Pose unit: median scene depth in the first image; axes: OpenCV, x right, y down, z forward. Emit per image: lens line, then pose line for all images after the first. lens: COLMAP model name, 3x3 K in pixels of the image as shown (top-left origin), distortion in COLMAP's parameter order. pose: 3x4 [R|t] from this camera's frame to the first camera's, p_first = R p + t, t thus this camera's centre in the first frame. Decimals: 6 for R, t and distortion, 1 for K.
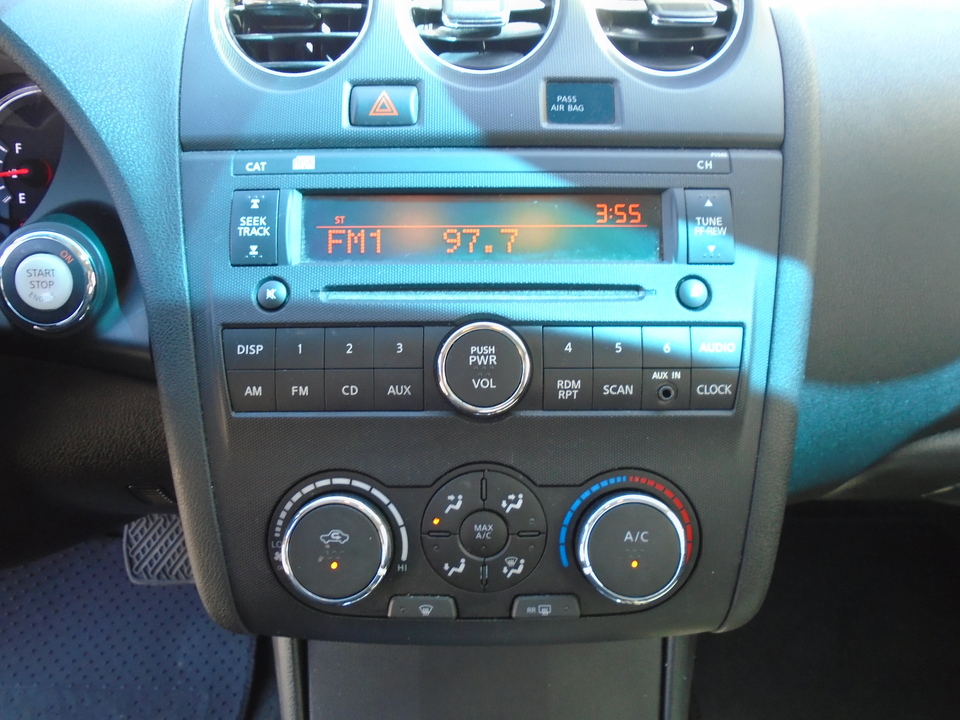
lens RADIAL K [[742.5, 0, 481.3], [0, 742.5, 359.2], [0, 0, 1]] dist [-0.025885, 0.017153]
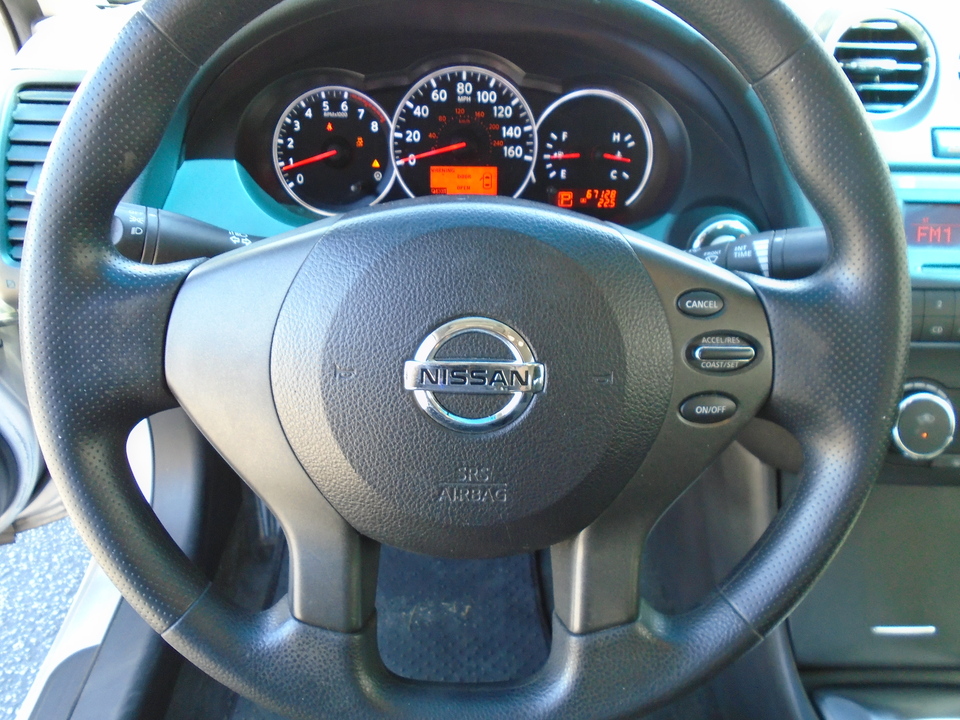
lens RADIAL K [[742.5, 0, 480.1], [0, 742.5, 366.1], [0, 0, 1]] dist [-0.025885, 0.017153]
pose [[0.999547, 0.014249, 0.026516, -1.178211], [-0.017837, 0.989932, 0.140416, -0.085684], [-0.024248, -0.140825, 0.989737, -0.567896]]
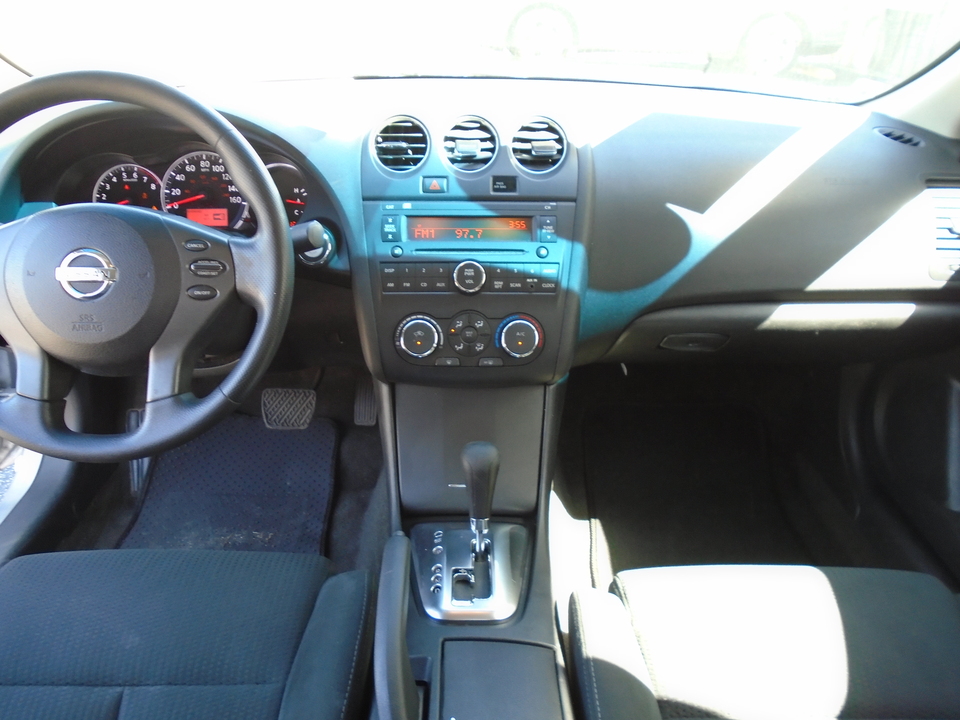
lens RADIAL K [[742.5, 0, 480.2], [0, 742.5, 357.0], [0, 0, 1]] dist [-0.025885, 0.017153]
pose [[0.999888, 0.005361, 0.013970, 0.005517], [-0.005548, 0.999896, 0.013321, 0.278254], [-0.013898, -0.013397, 0.999814, -1.876307]]
